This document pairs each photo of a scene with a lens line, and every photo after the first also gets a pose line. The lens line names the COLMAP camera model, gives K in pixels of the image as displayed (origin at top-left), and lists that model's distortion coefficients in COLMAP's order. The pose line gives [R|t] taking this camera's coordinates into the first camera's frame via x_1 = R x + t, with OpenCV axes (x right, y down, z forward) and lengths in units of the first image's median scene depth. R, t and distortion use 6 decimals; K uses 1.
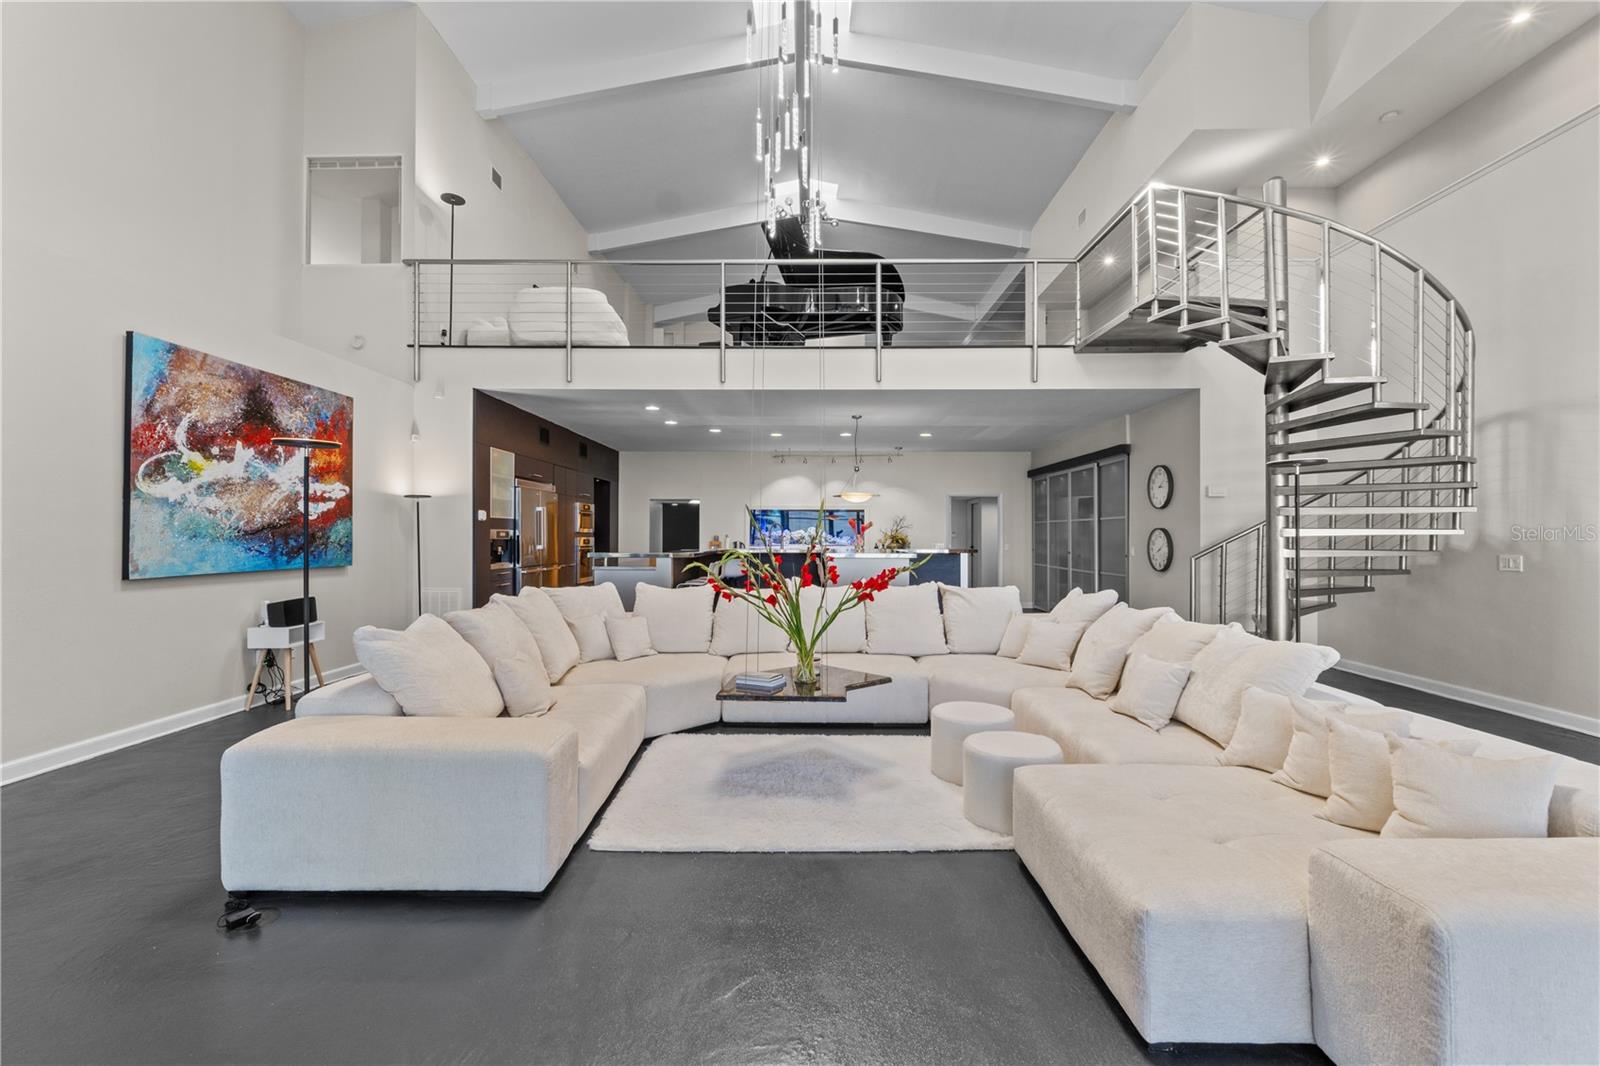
lens RADIAL K [[665.1, 0, 800.0], [0, 665.1, 533.0], [0, 0, 1]] dist [-0.020097, 0.000077]
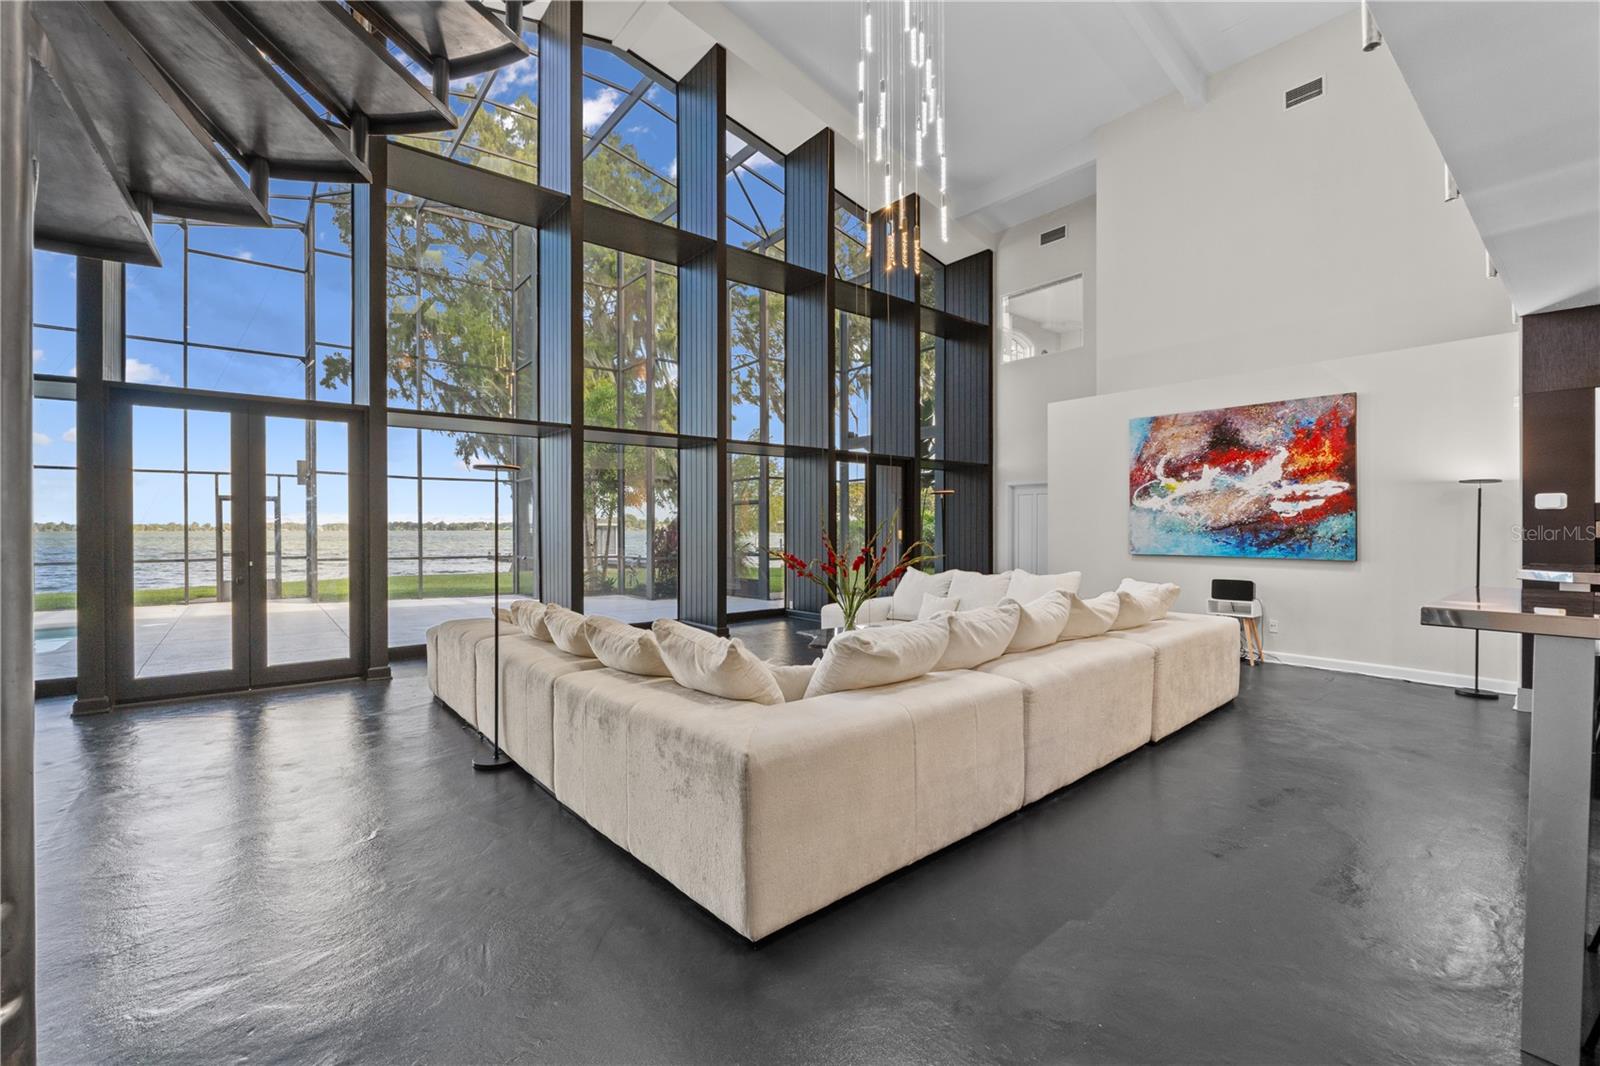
lens RADIAL K [[665.1, 0, 800.0], [0, 665.1, 533.0], [0, 0, 1]] dist [-0.020097, 0.000077]
pose [[-0.767516, 0.006301, -0.640998, 0.674562], [0.002906, 0.999976, 0.006350, -0.002192], [0.641023, 0.003011, -0.767516, 1.384749]]
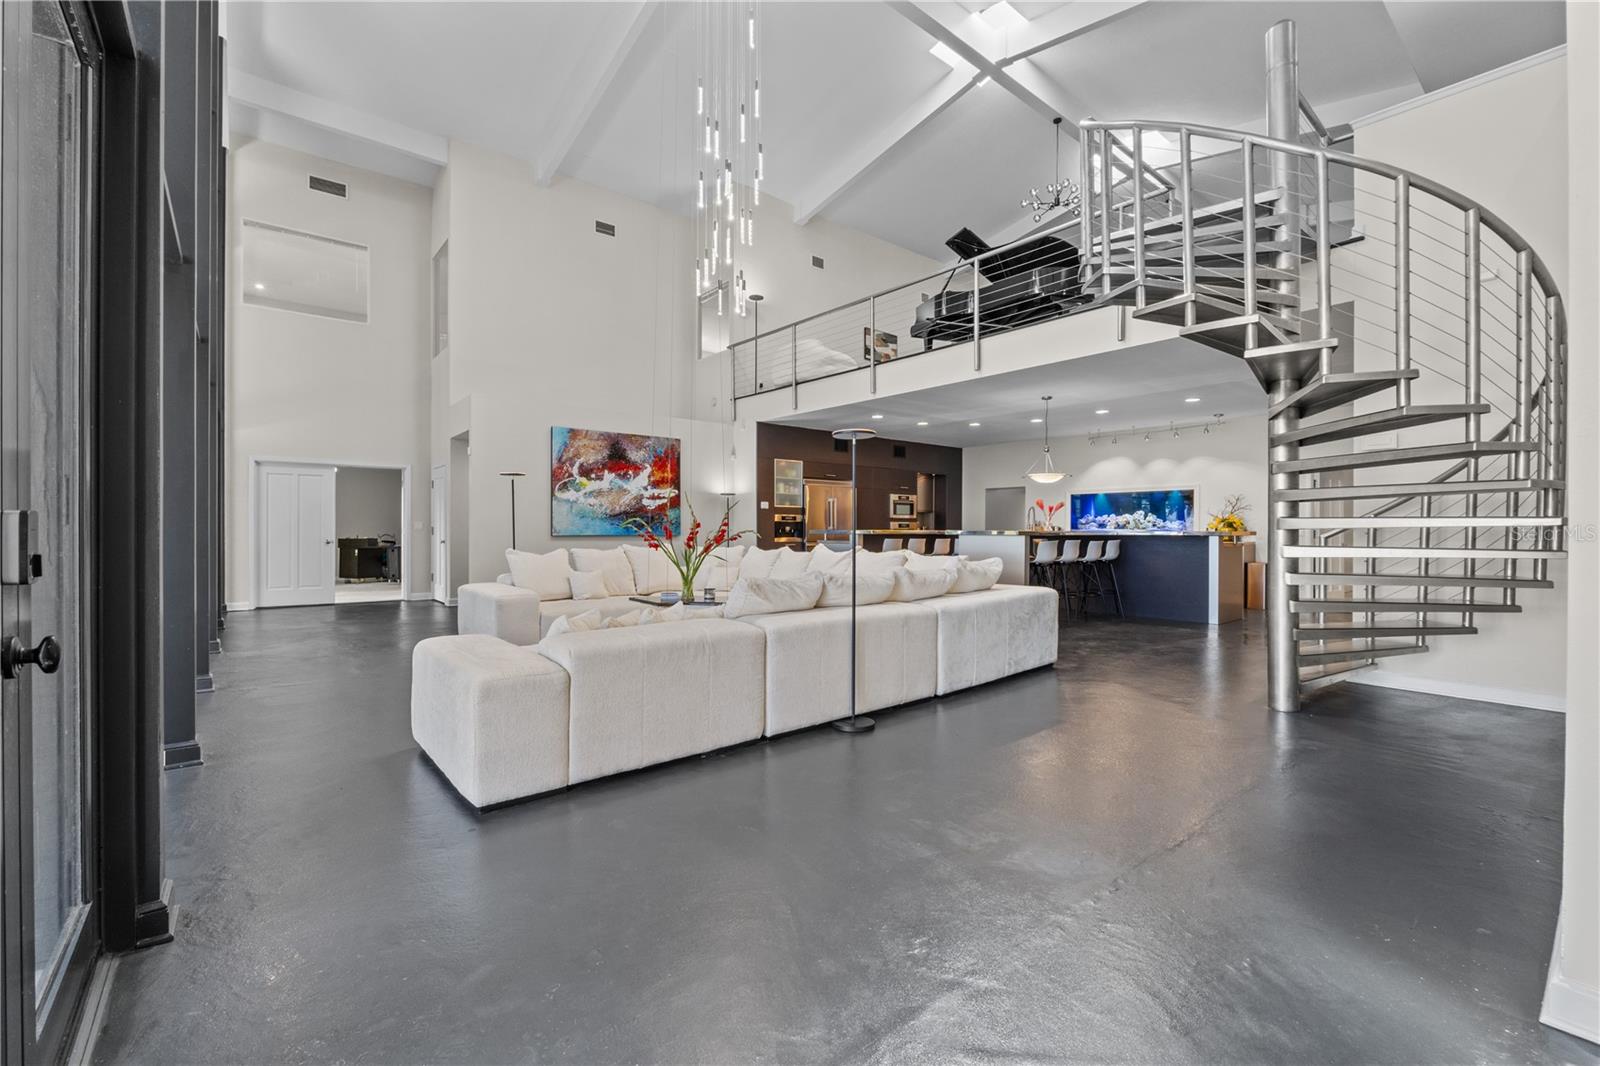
lens RADIAL K [[665.1, 0, 800.0], [0, 665.1, 533.0], [0, 0, 1]] dist [-0.020097, 0.000077]
pose [[0.646994, 0.005741, -0.762473, 0.981220], [0.000423, 0.999969, 0.007889, 0.033538], [0.762495, -0.005427, 0.646971, 0.118188]]
